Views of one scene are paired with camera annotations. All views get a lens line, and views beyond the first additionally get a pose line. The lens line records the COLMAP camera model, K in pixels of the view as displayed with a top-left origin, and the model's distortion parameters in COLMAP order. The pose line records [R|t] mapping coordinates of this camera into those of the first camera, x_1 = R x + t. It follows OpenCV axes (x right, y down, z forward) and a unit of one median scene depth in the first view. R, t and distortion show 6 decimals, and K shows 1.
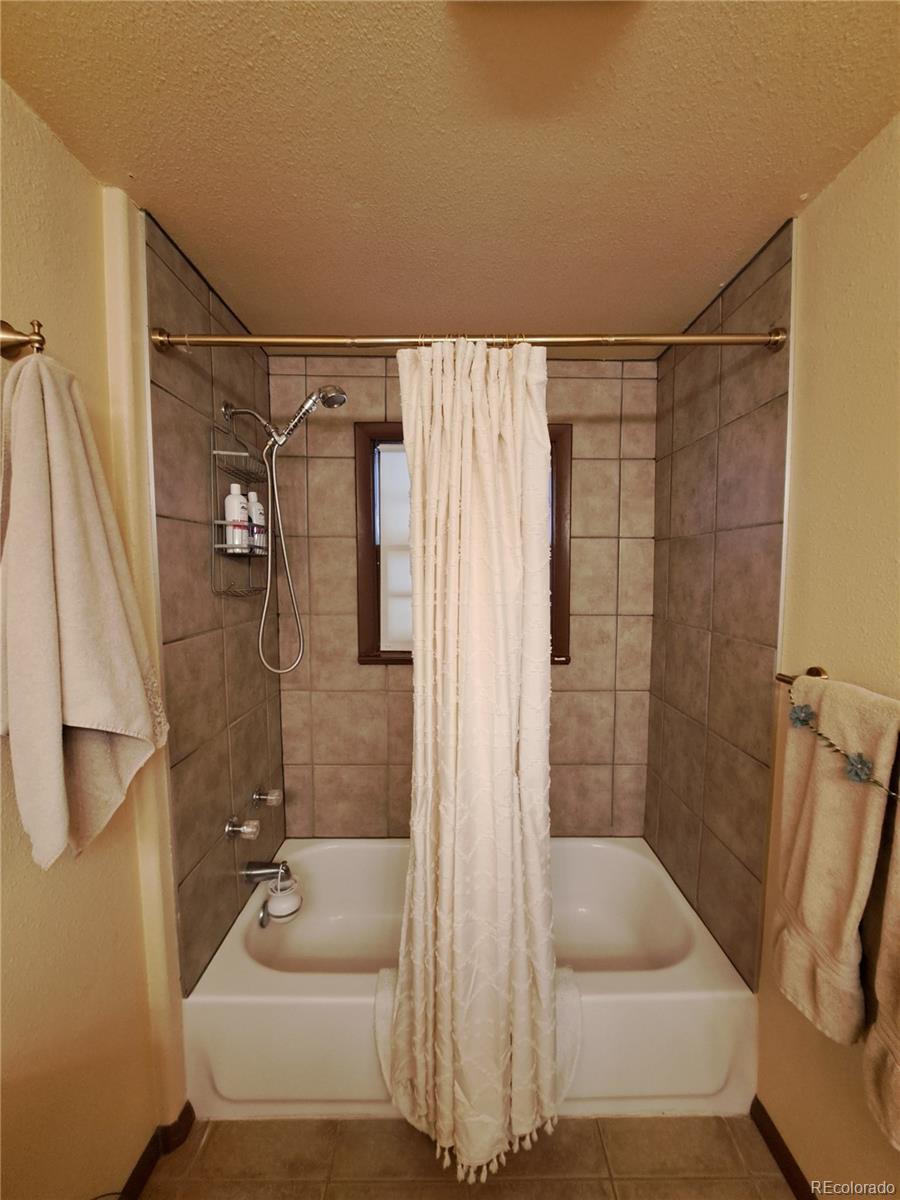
lens RADIAL K [[470.9, 0, 450.4], [0, 470.9, 602.4], [0, 0, 1]] dist [-0.019967, 0.001646]
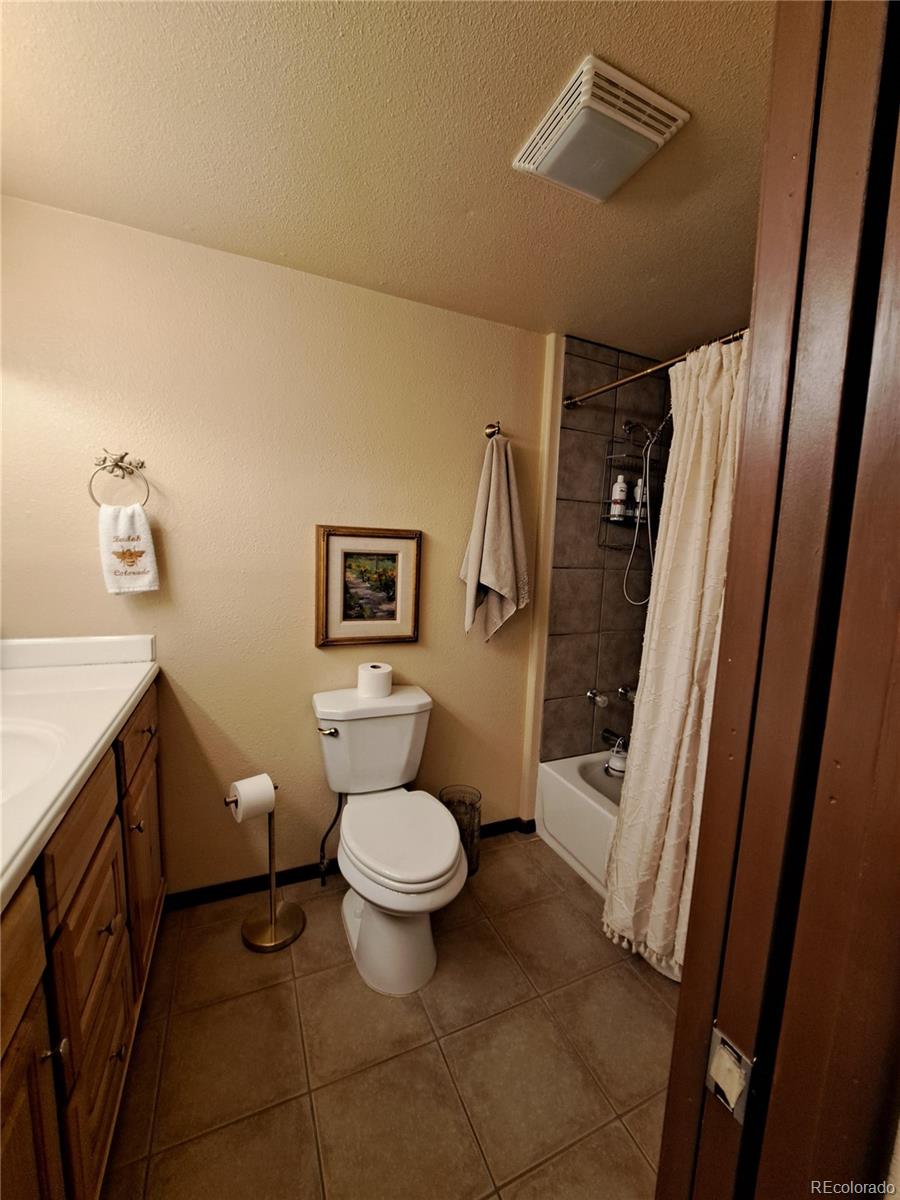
lens RADIAL K [[470.9, 0, 455.6], [0, 470.9, 601.1], [0, 0, 1]] dist [-0.019967, 0.001646]
pose [[0.401915, 0.123425, -0.907321, 0.898556], [-0.105975, 0.990485, 0.087794, 0.090815], [0.909524, 0.060867, 0.411170, -0.112483]]
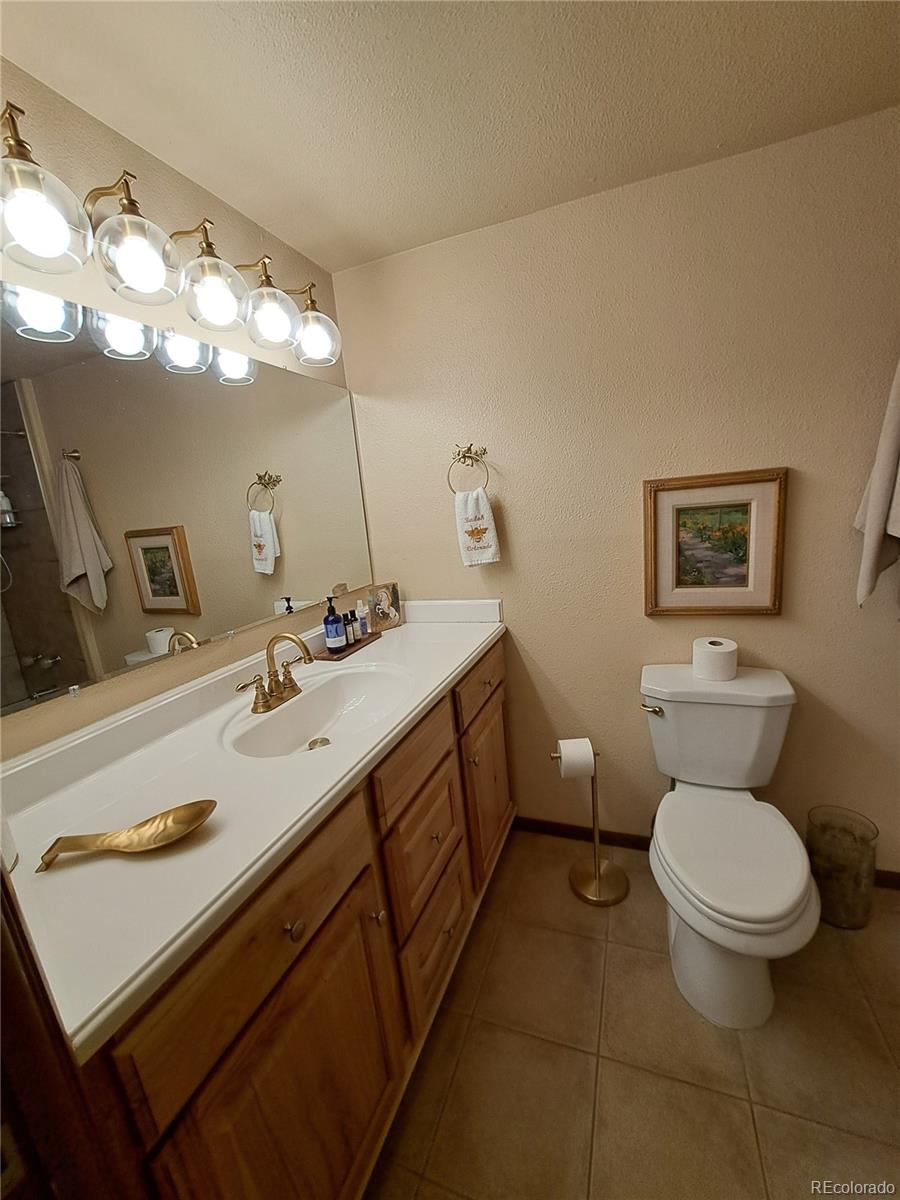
lens RADIAL K [[470.9, 0, 455.3], [0, 470.9, 604.4], [0, 0, 1]] dist [-0.019967, 0.001646]
pose [[-0.352024, 0.228289, -0.907724, 0.815946], [0.030674, 0.972093, 0.232582, 0.041927], [0.935488, 0.054031, -0.349203, 0.073250]]
